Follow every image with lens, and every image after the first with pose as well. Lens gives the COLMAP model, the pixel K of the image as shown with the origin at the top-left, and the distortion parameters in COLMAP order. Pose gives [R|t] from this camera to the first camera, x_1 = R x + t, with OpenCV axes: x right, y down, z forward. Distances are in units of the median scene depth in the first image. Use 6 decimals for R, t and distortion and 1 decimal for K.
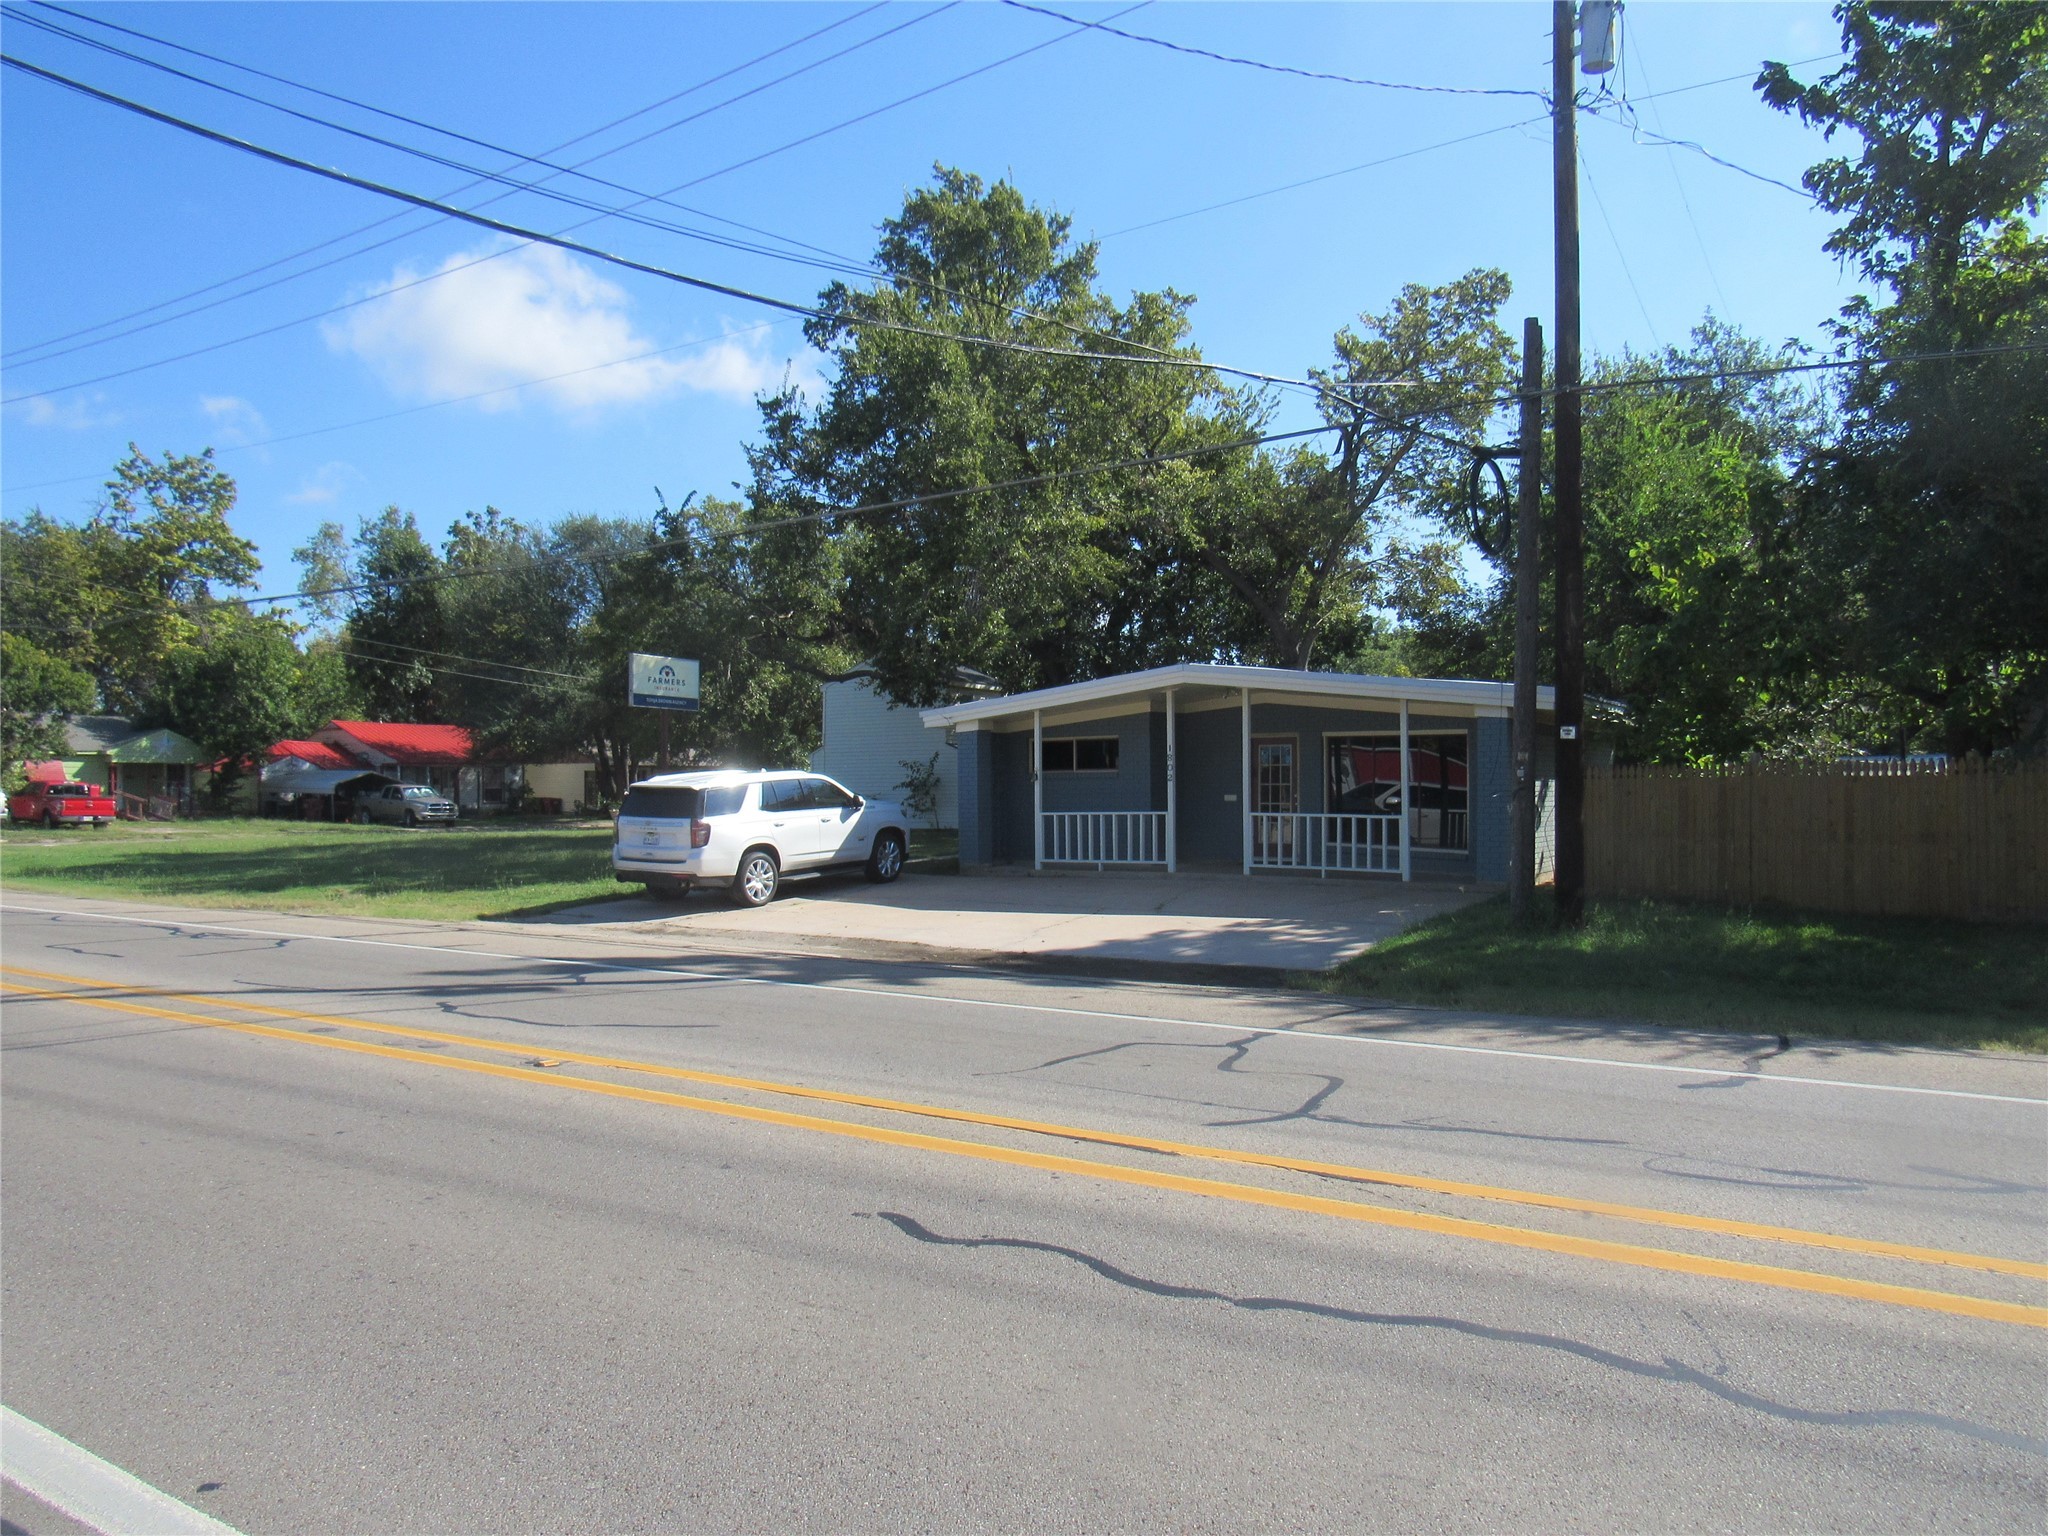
lens RADIAL K [[1463.0, 0, 1026.9], [0, 1463.0, 762.0], [0, 0, 1]] dist [-0.029207, 0.000351]
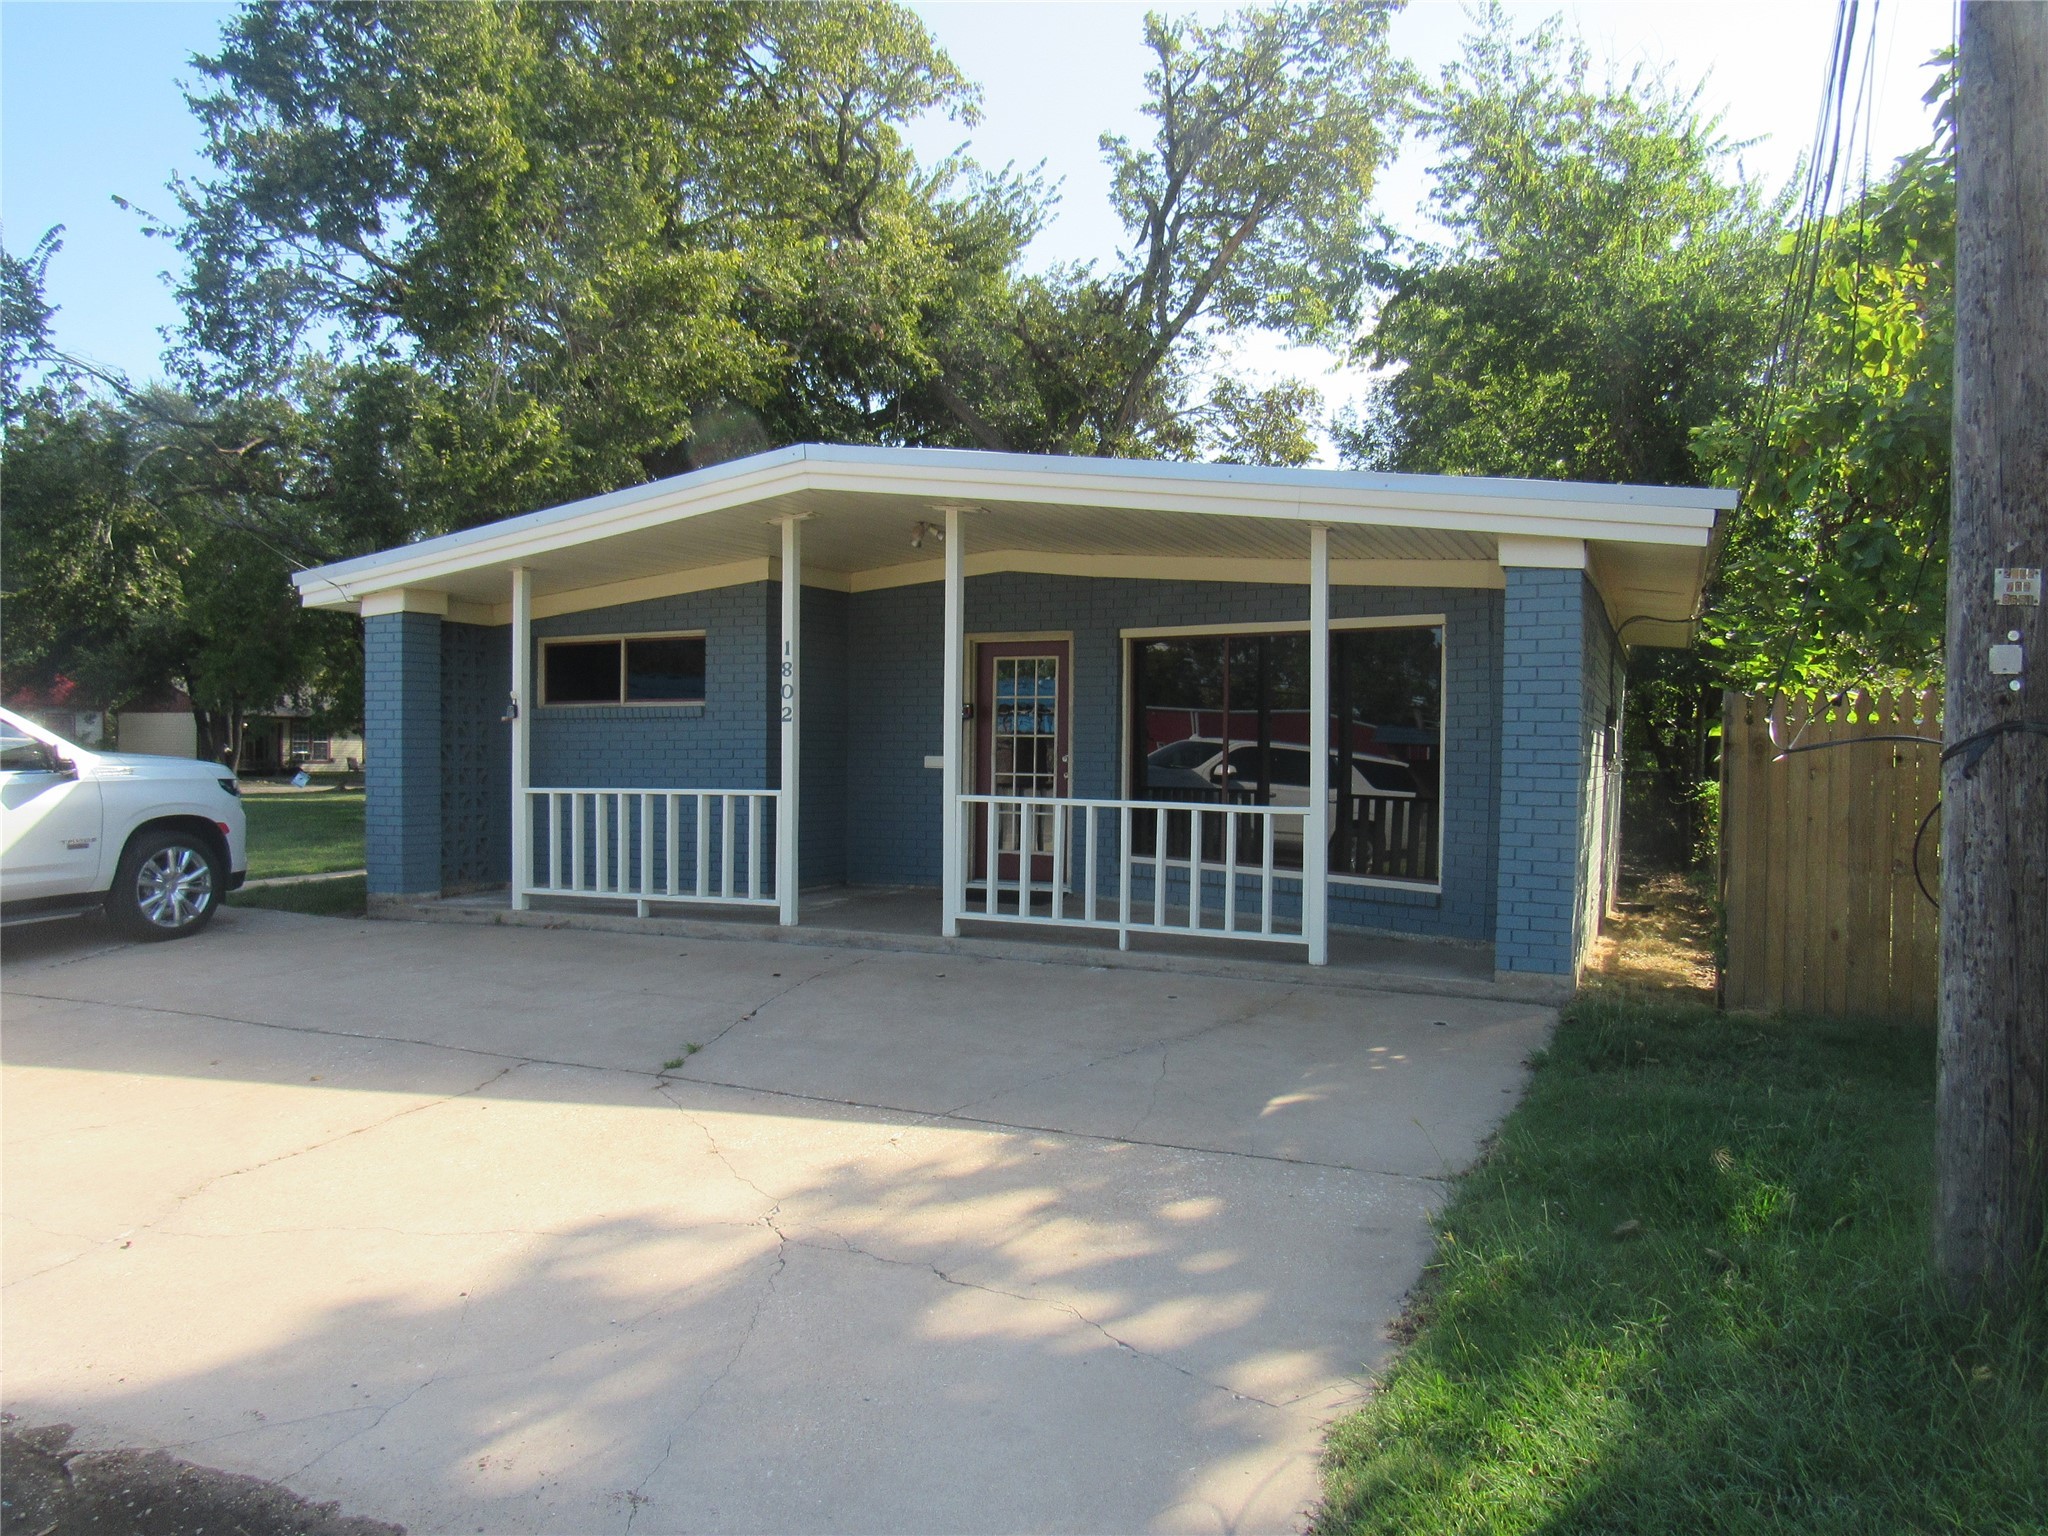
lens RADIAL K [[1463.0, 0, 1026.9], [0, 1463.0, 762.0], [0, 0, 1]] dist [-0.029207, 0.000351]
pose [[0.988913, 0.012990, 0.147929, 0.070452], [-0.016256, 0.999650, 0.020888, 0.010004], [-0.147606, -0.023061, 0.988777, 0.368946]]
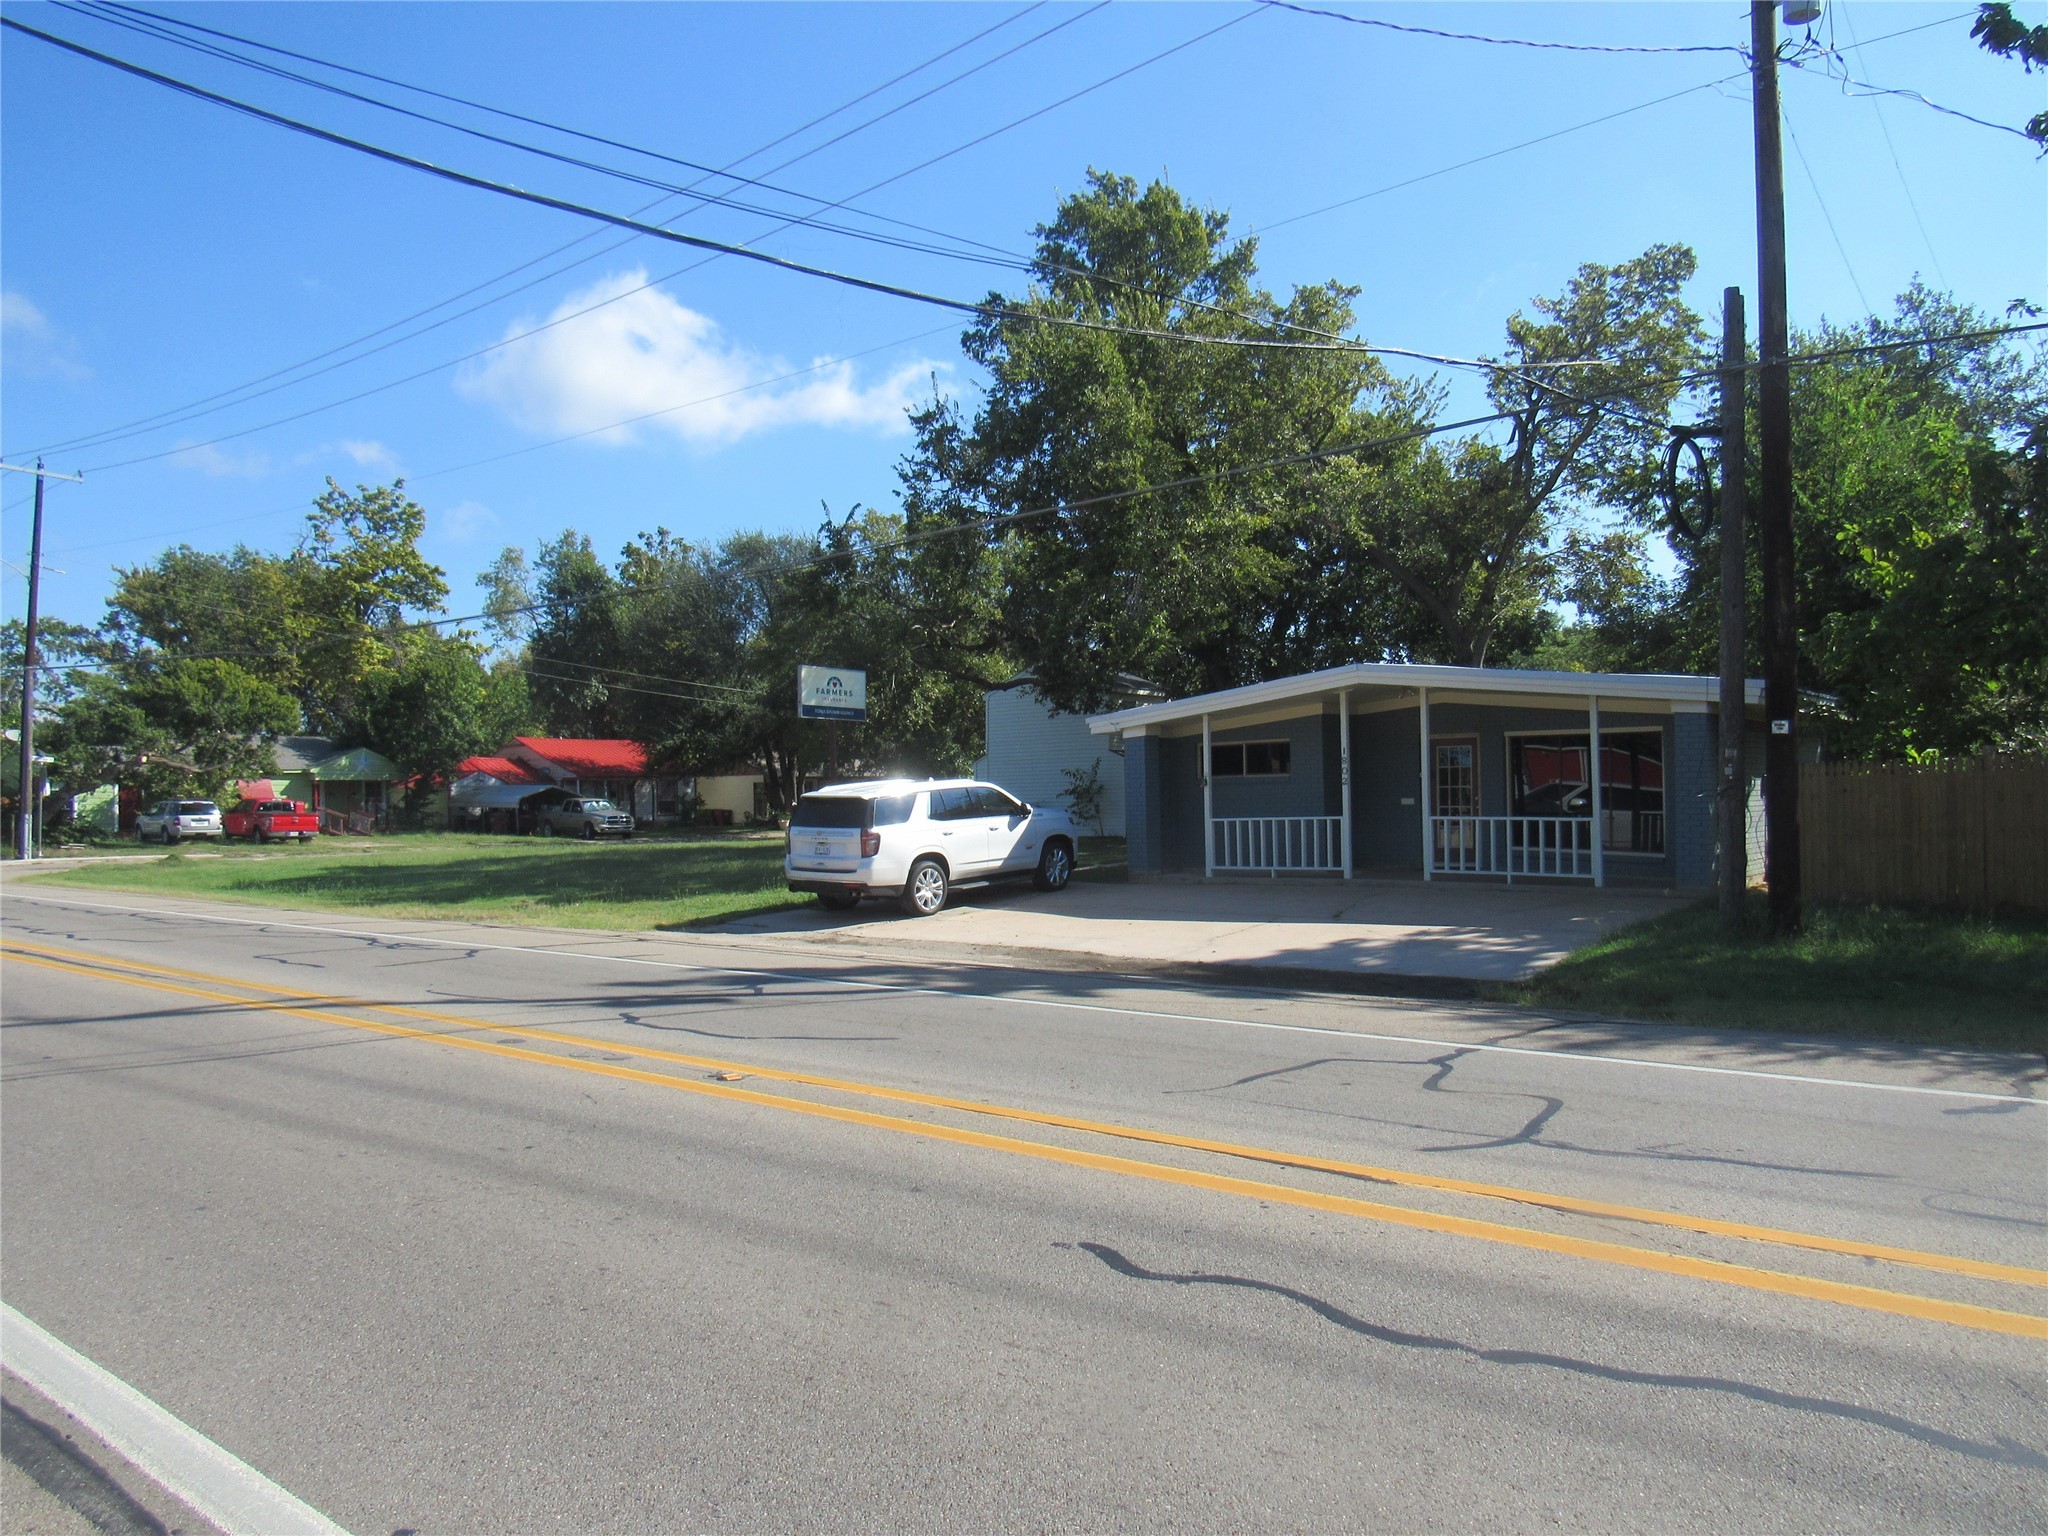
lens RADIAL K [[1463.1, 0, 1024.0], [0, 1463.1, 768.0], [0, 0, 1]] dist [-0.034148, -0.000009]
pose [[0.993794, -0.013819, -0.110377, -0.004457], [0.013708, 0.999904, -0.001758, 0.000472], [0.110391, 0.000234, 0.993888, 0.009185]]
